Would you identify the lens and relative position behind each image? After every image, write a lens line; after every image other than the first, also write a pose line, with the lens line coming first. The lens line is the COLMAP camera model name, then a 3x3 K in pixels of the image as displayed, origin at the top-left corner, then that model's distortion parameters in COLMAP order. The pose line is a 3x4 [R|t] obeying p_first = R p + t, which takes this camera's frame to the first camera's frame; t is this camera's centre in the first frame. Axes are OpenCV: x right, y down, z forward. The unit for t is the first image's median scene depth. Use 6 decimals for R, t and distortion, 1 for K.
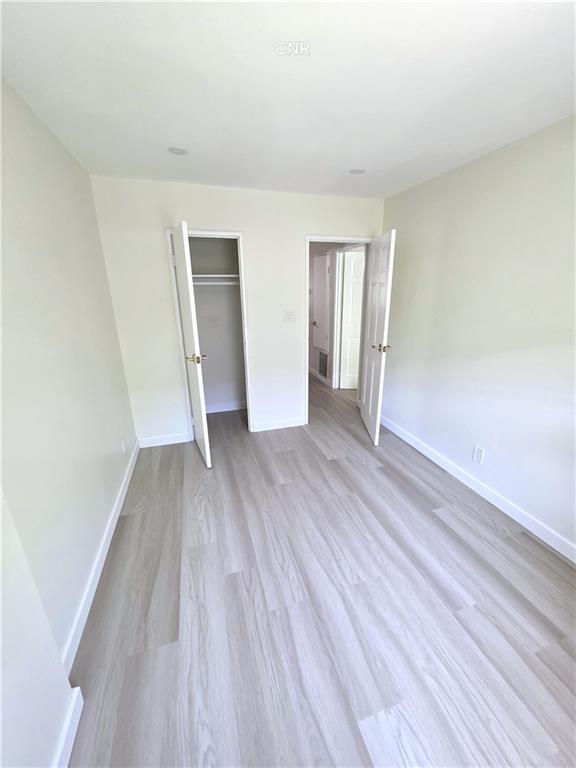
lens RADIAL K [[307.8, 0, 290.2], [0, 307.8, 382.6], [0, 0, 1]] dist [0.005756, -0.000983]
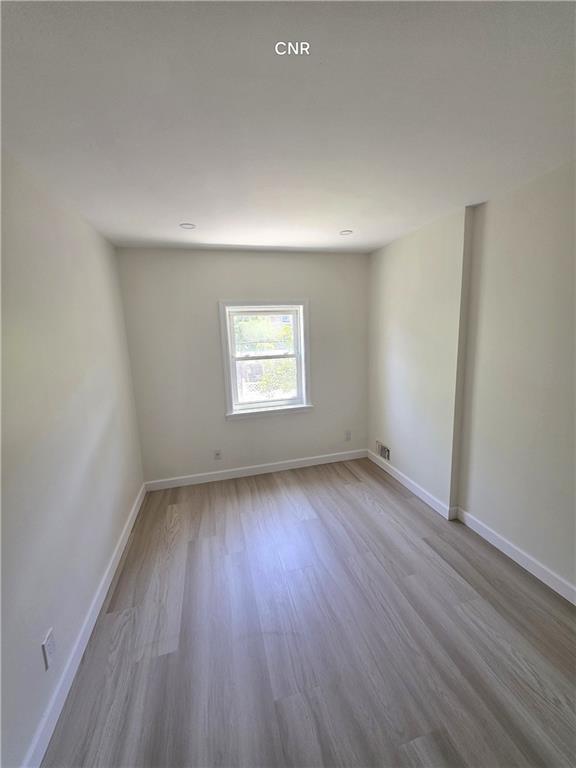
lens RADIAL K [[307.8, 0, 289.5], [0, 307.8, 382.5], [0, 0, 1]] dist [0.005756, -0.000983]
pose [[-0.997666, 0.041679, 0.054081, 0.144015], [0.061700, 0.889540, 0.452673, -0.461029], [-0.029240, 0.454953, -0.890035, 1.401834]]
